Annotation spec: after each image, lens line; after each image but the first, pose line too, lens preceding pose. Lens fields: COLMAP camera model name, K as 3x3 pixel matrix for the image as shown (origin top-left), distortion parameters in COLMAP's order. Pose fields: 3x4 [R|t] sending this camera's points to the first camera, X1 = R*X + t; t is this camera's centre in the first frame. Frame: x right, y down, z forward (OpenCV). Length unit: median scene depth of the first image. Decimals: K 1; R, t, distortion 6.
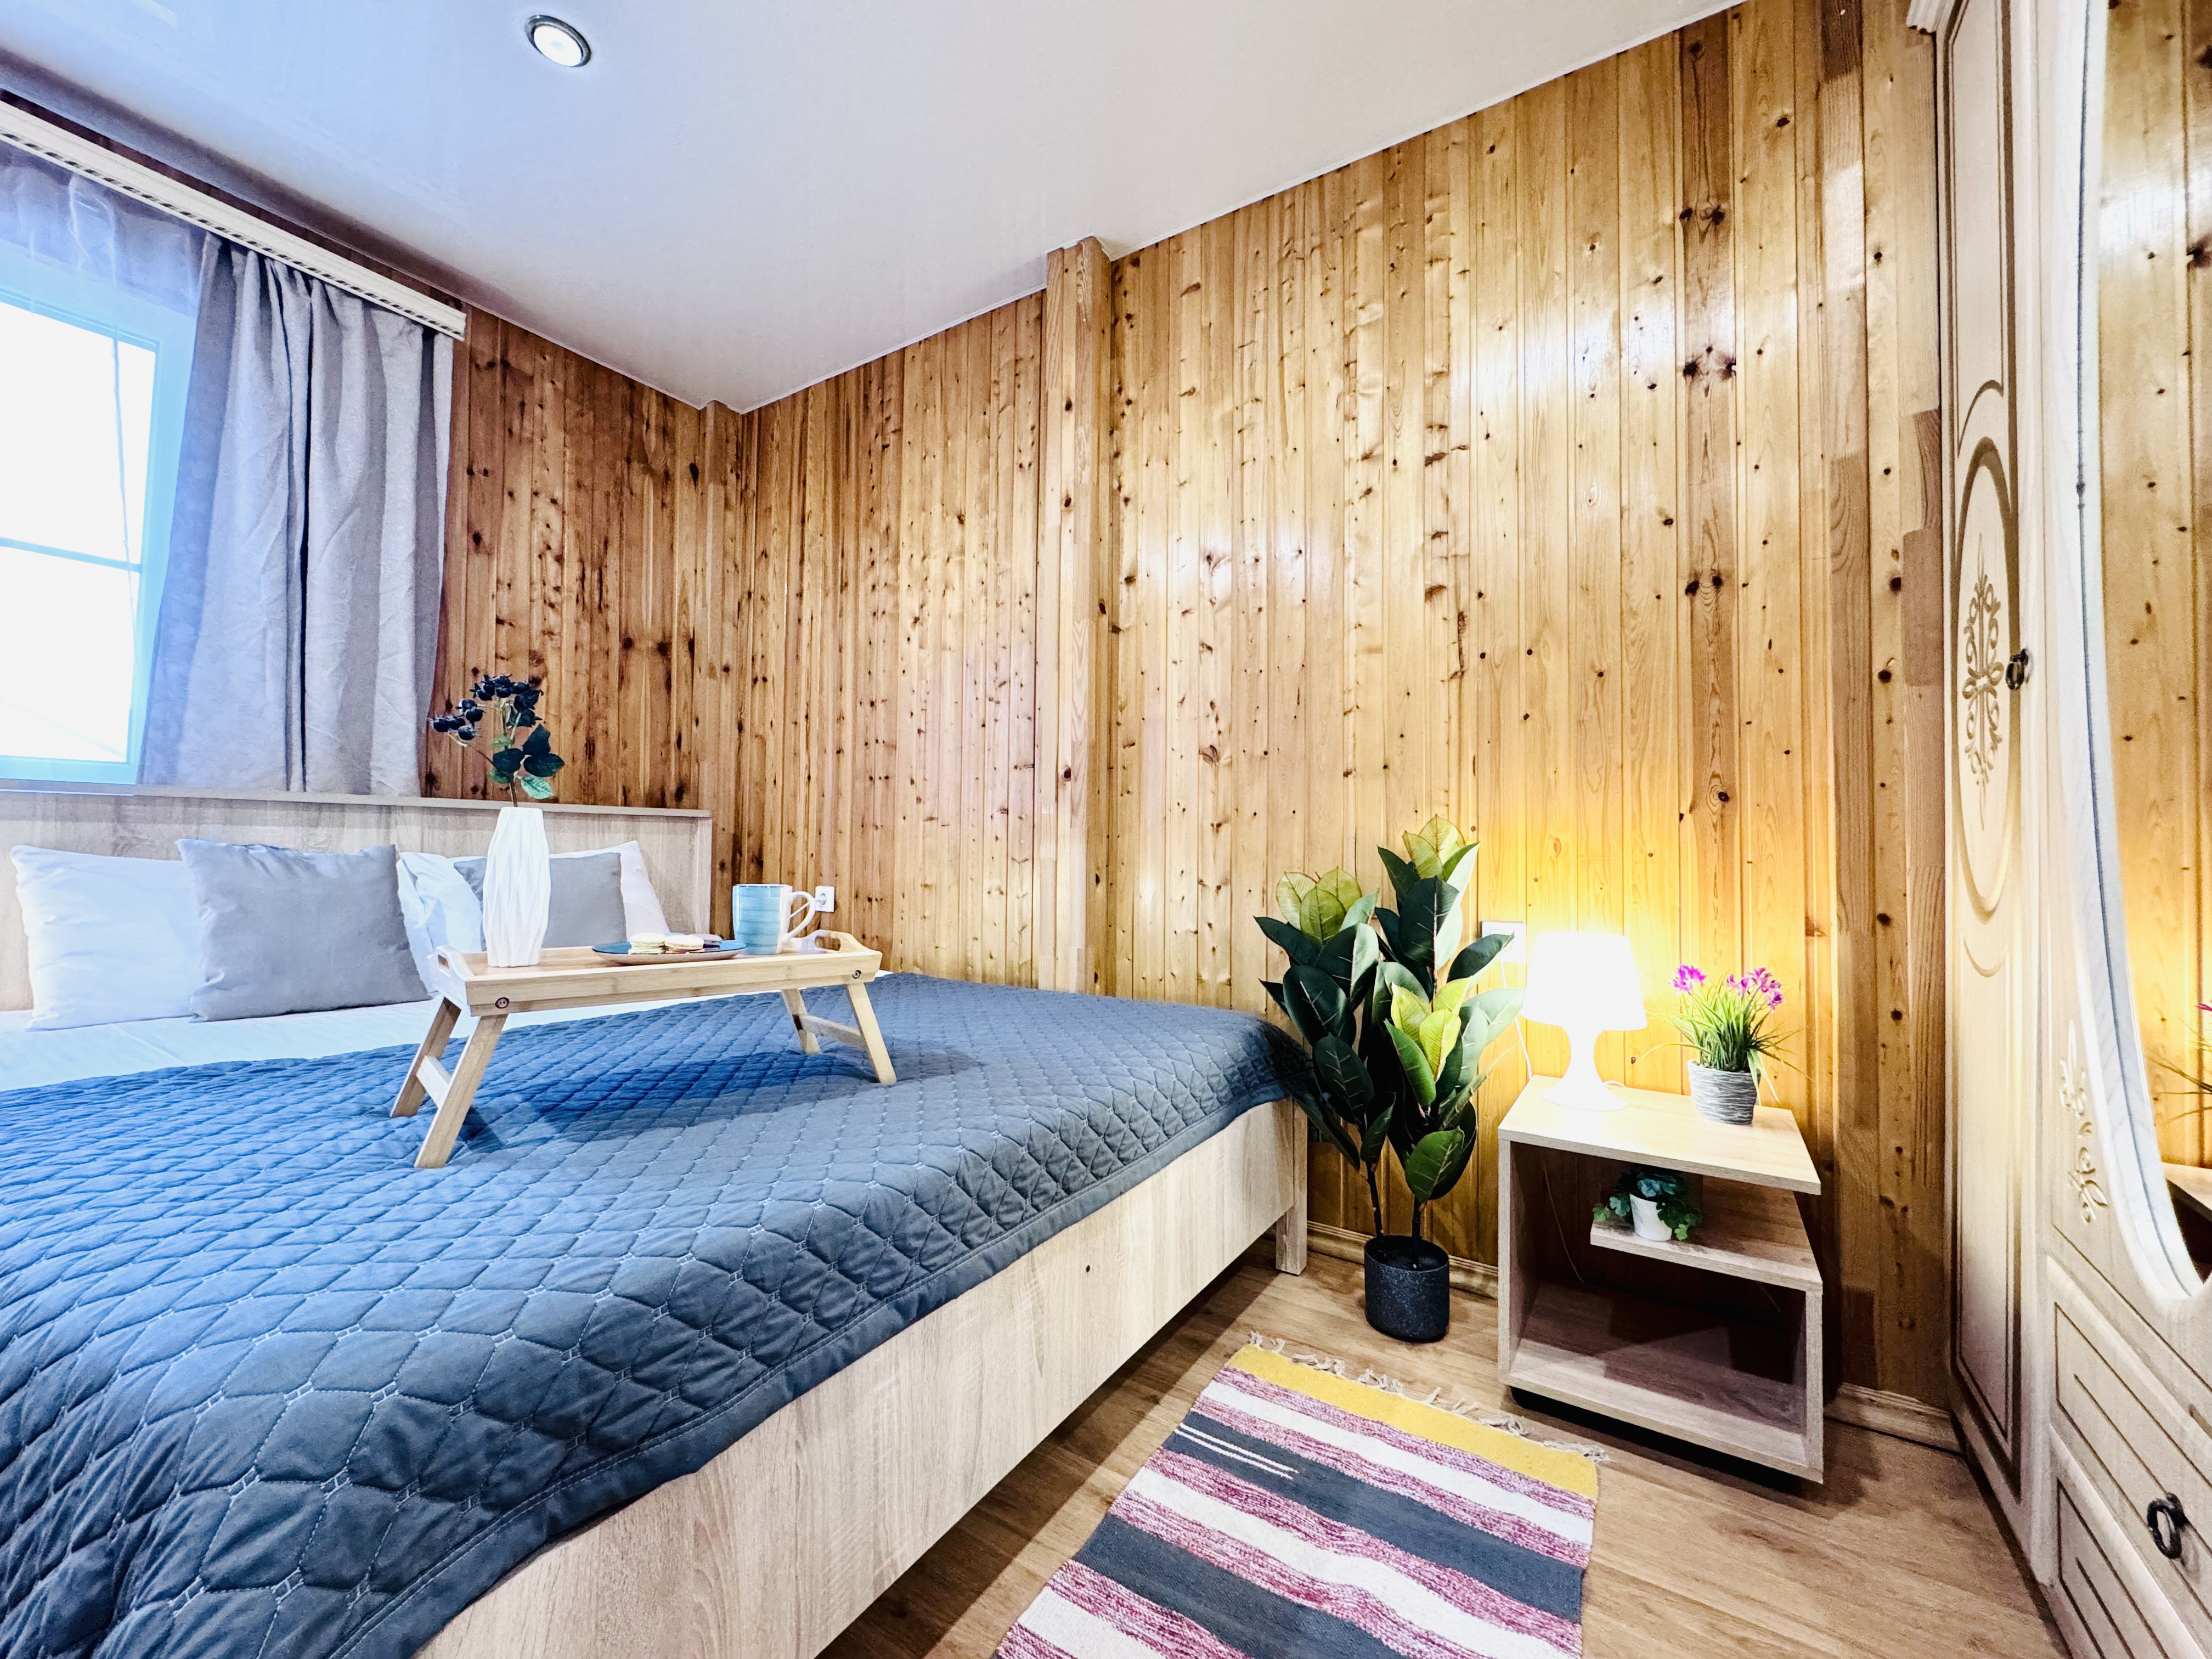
lens RADIAL K [[878.4, 0, 1105.2], [0, 878.4, 828.0], [0, 0, 1]] dist [-0.001938, -0.000672]
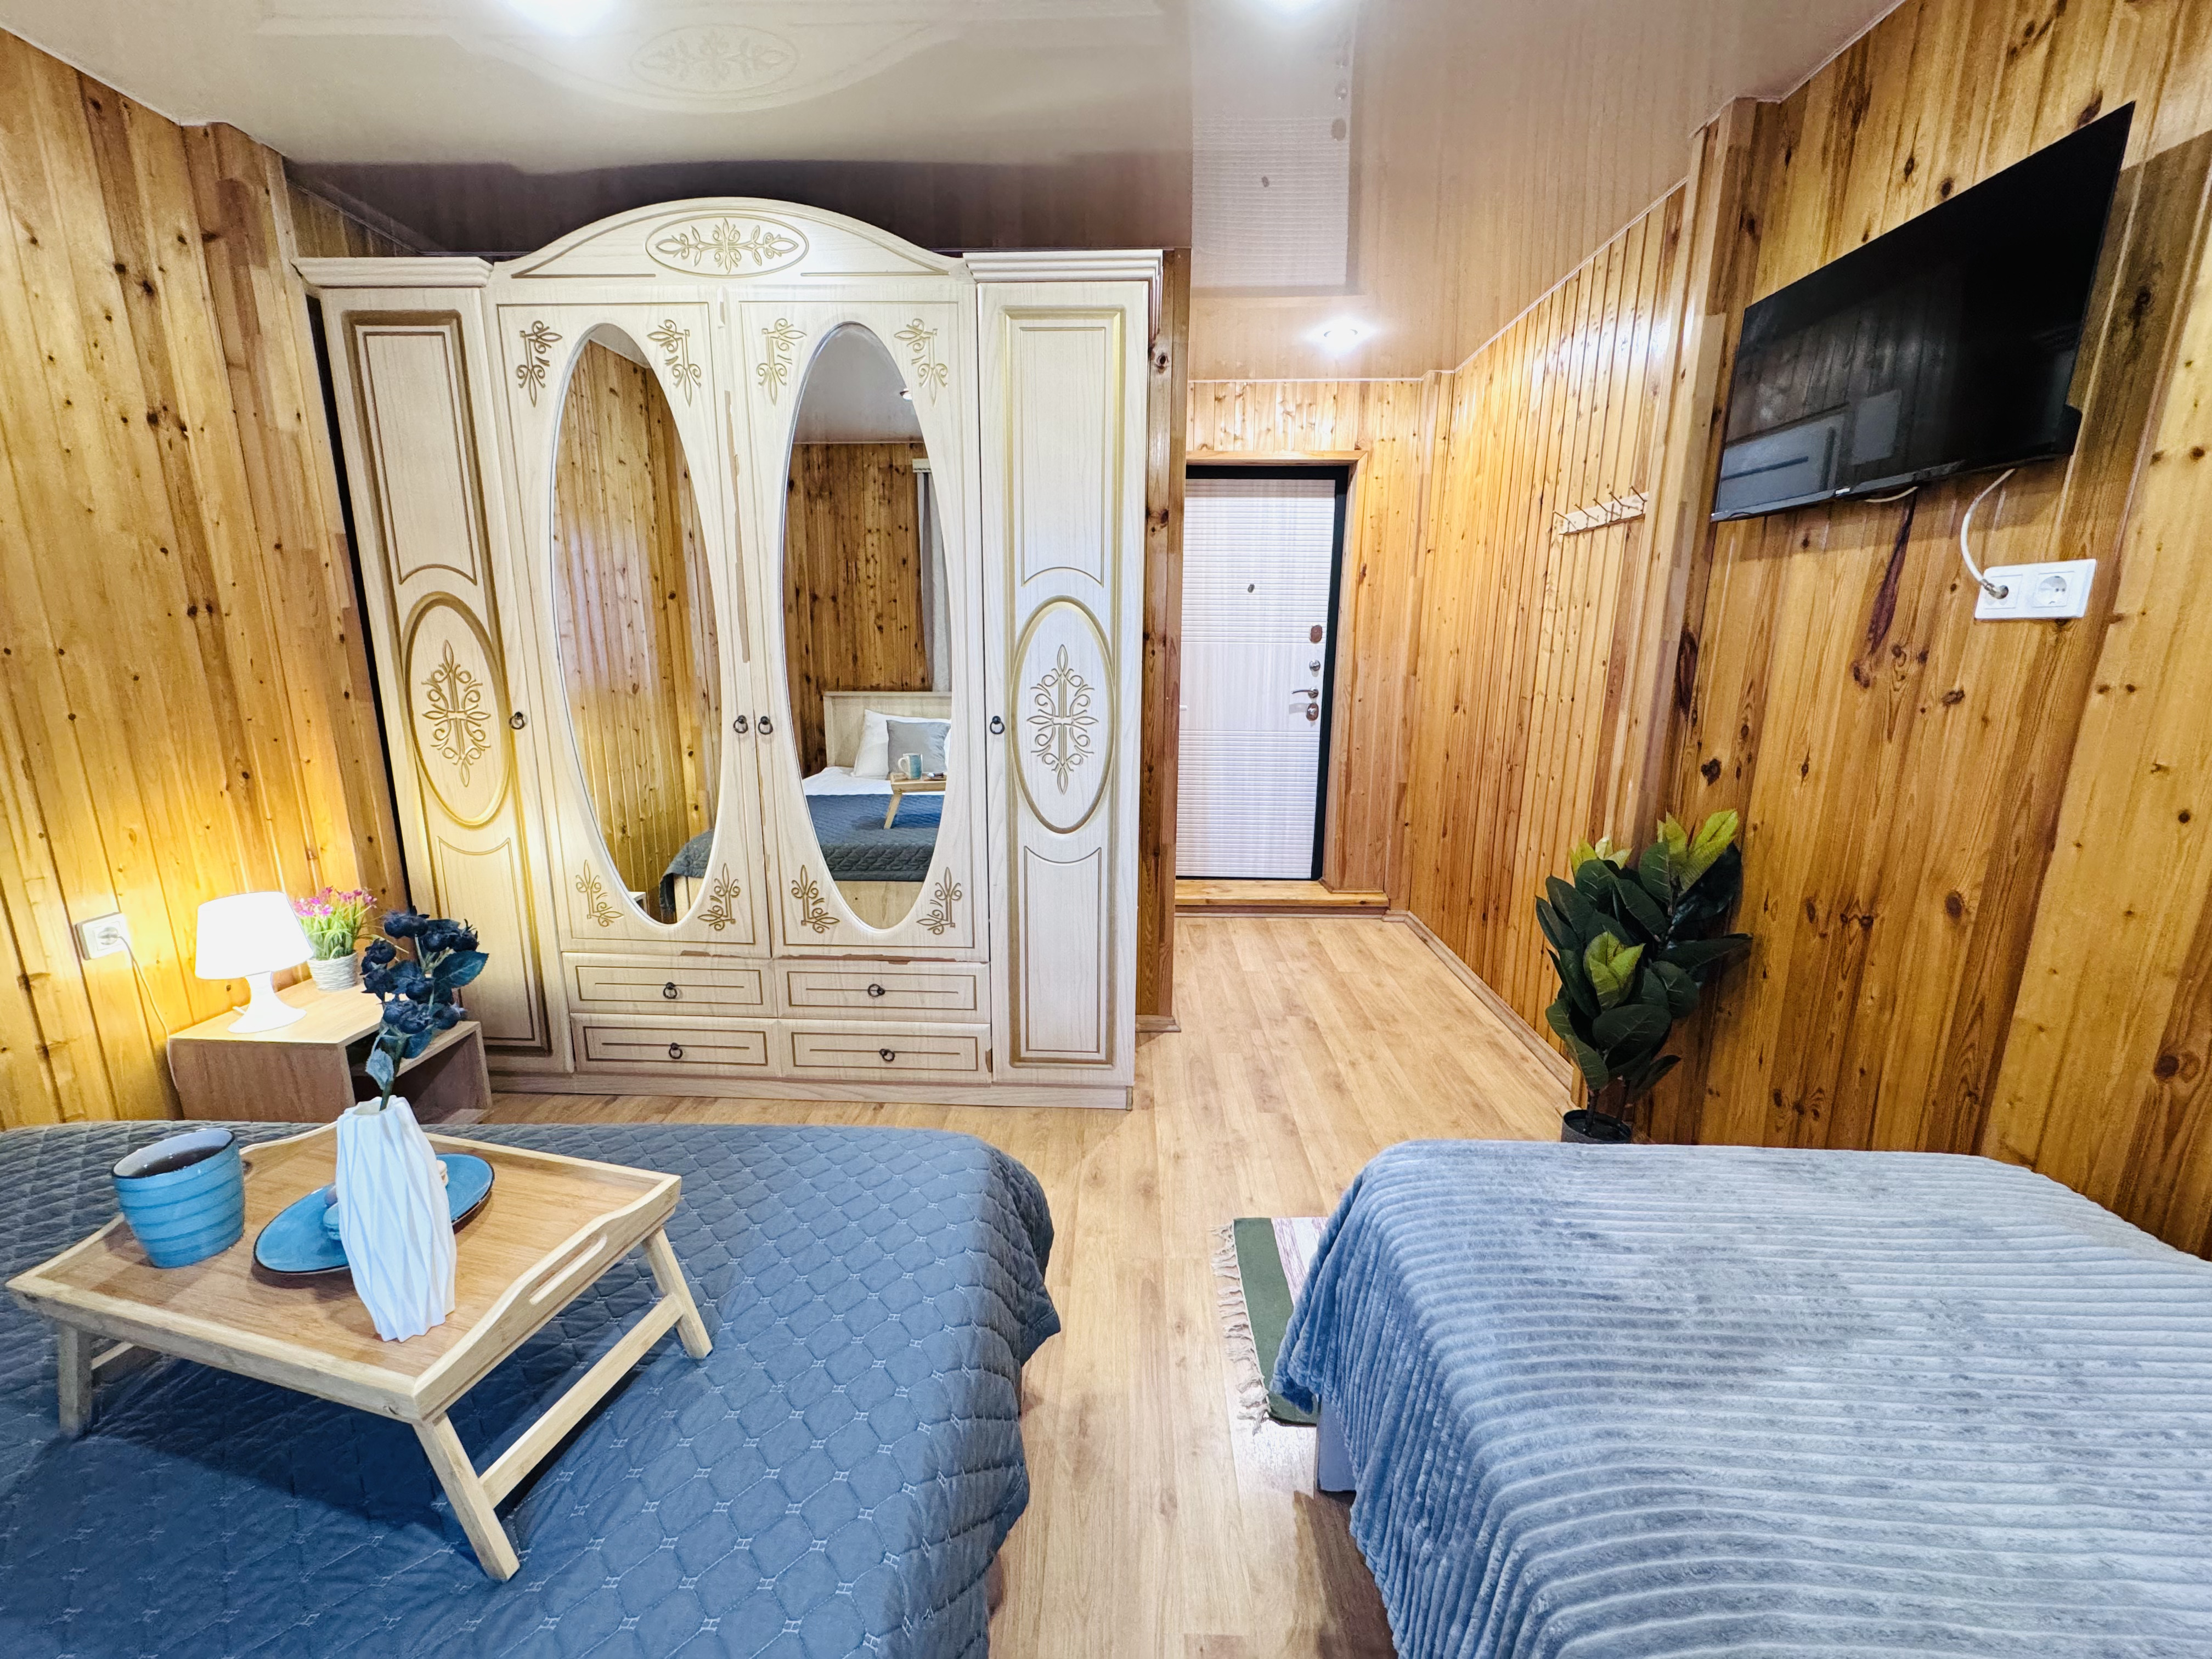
lens RADIAL K [[878.2, 0, 1106.0], [0, 878.2, 829.5], [0, 0, 1]] dist [-0.001609, 0.000290]
pose [[-0.510587, -0.194412, 0.837559, -0.907982], [-0.032463, 0.977767, 0.207166, -0.225583], [-0.859213, 0.078586, -0.505546, 0.452708]]
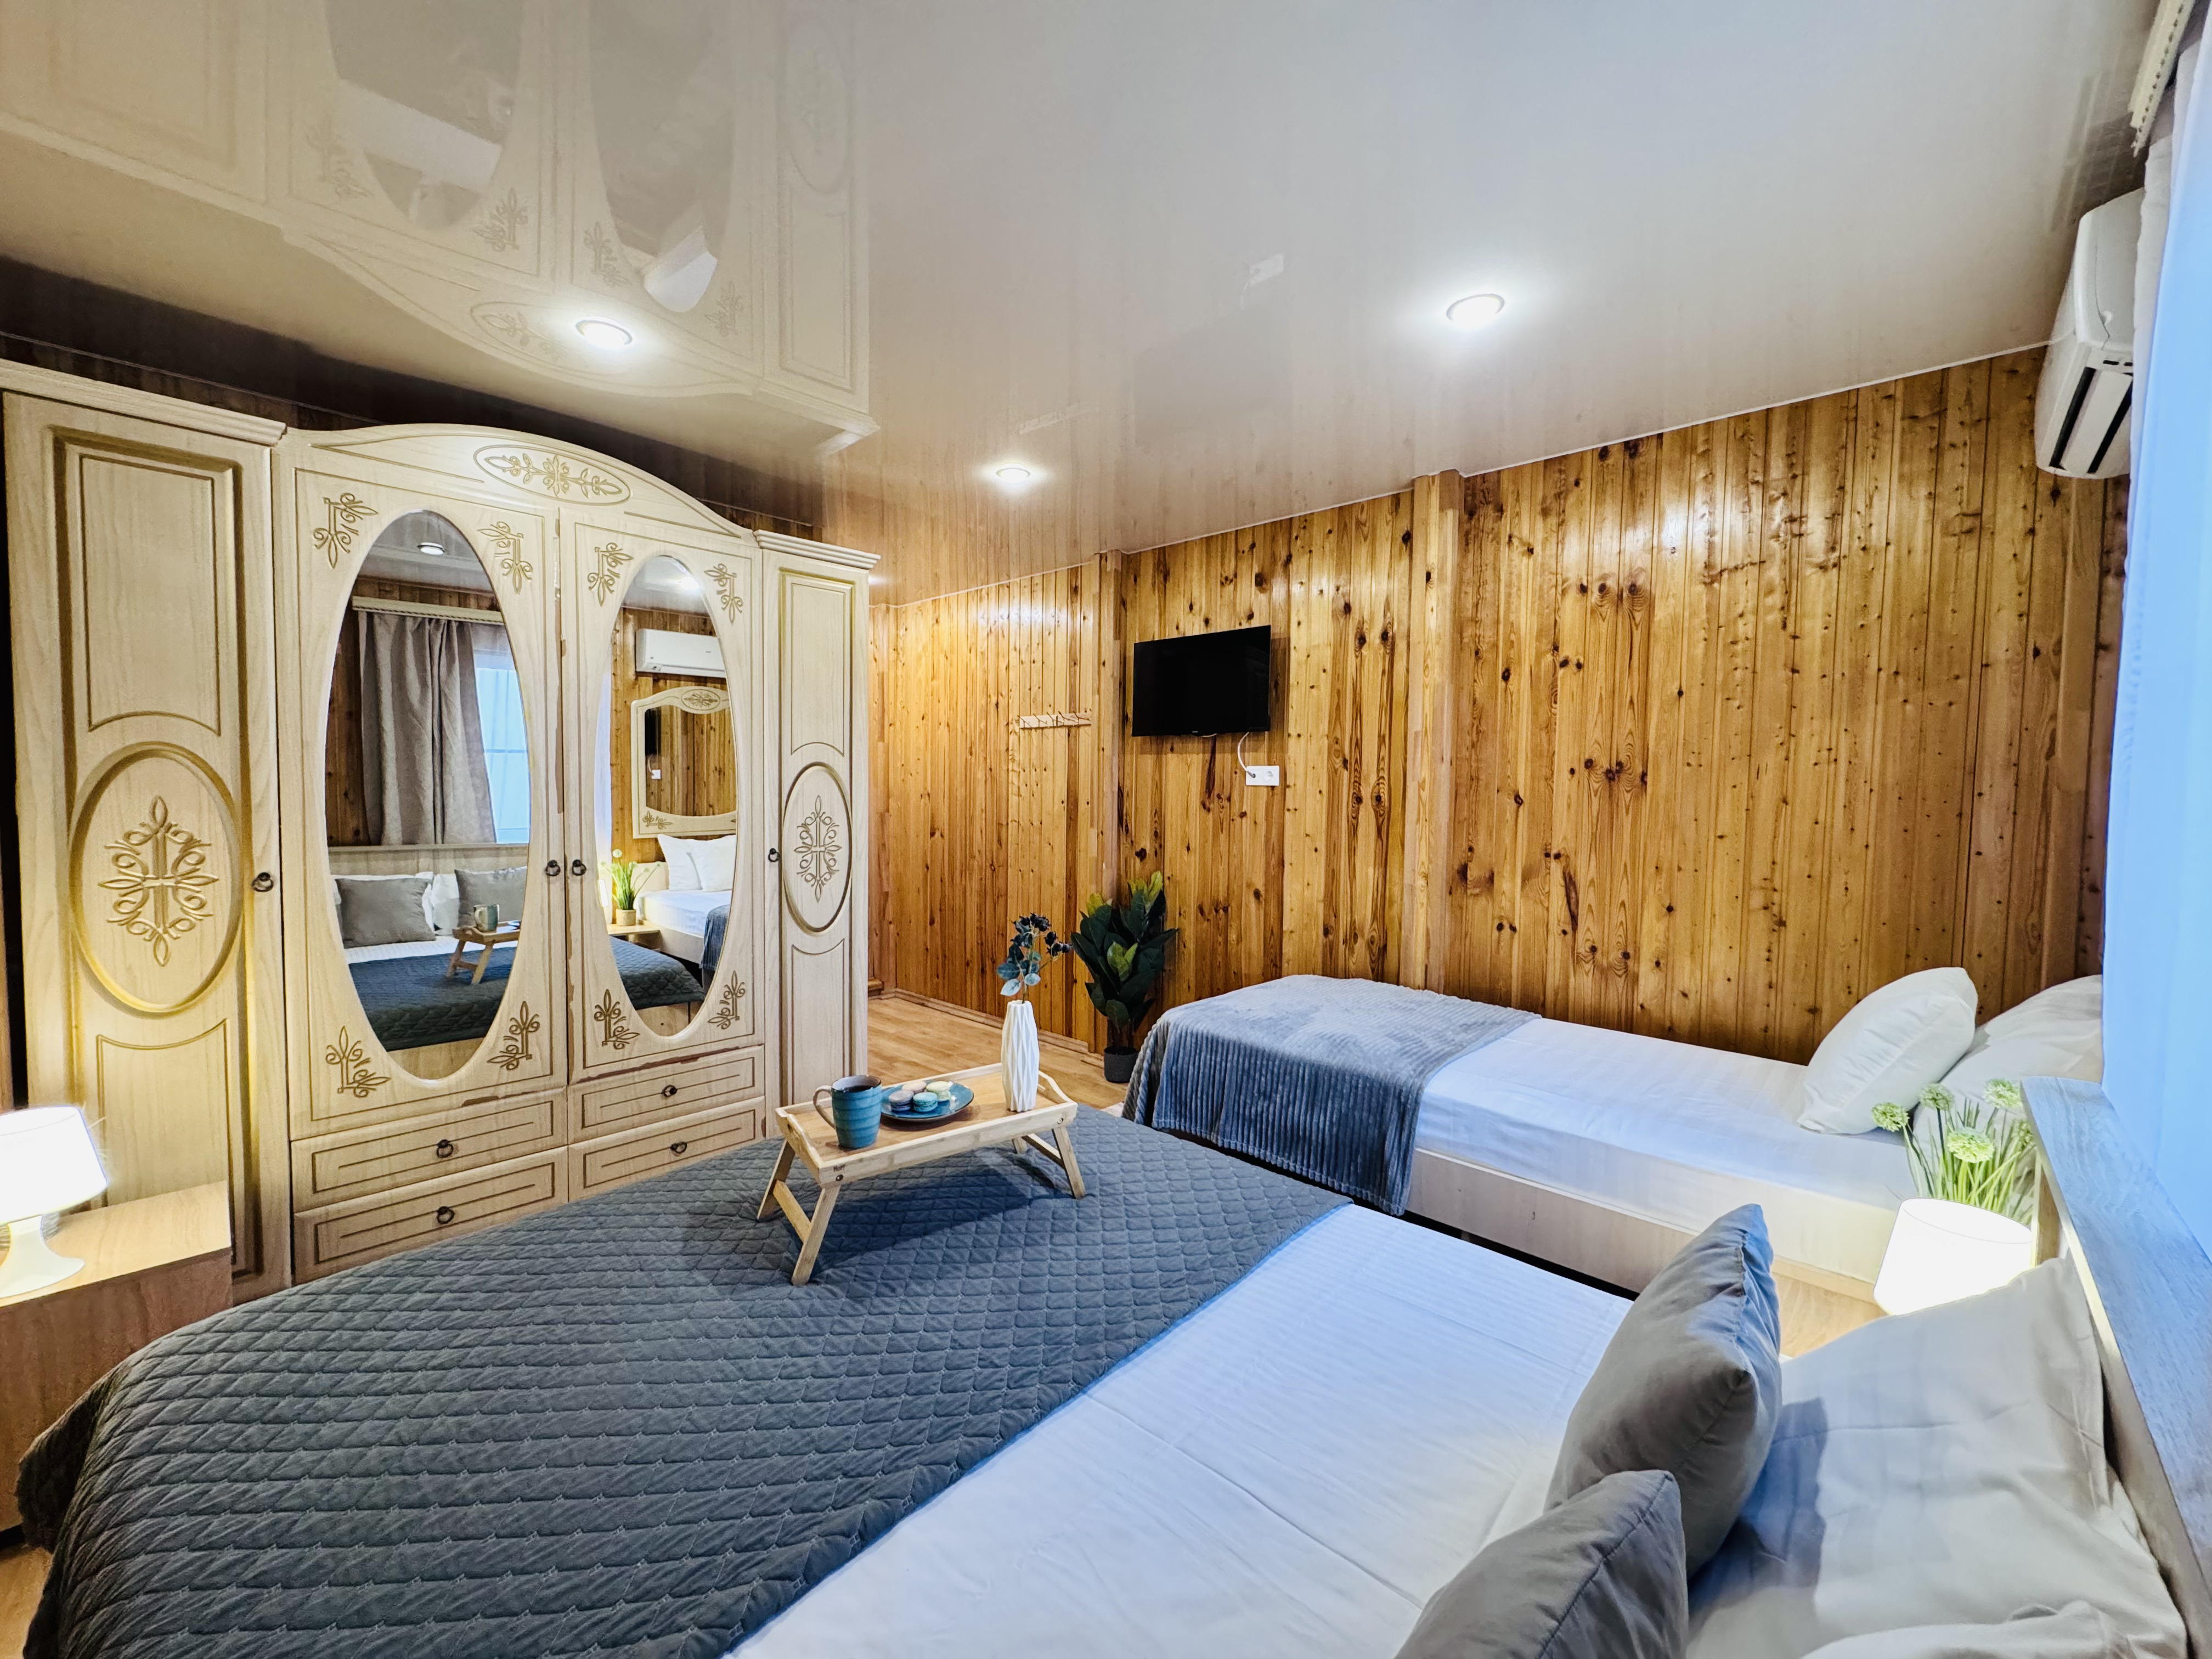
lens RADIAL K [[878.2, 0, 1106.0], [0, 878.2, 829.5], [0, 0, 1]] dist [-0.001609, 0.000290]
pose [[-0.982163, -0.030276, 0.185578, -0.691020], [-0.025277, 0.999253, 0.029249, -0.219954], [-0.186324, 0.024036, -0.982194, 1.402460]]
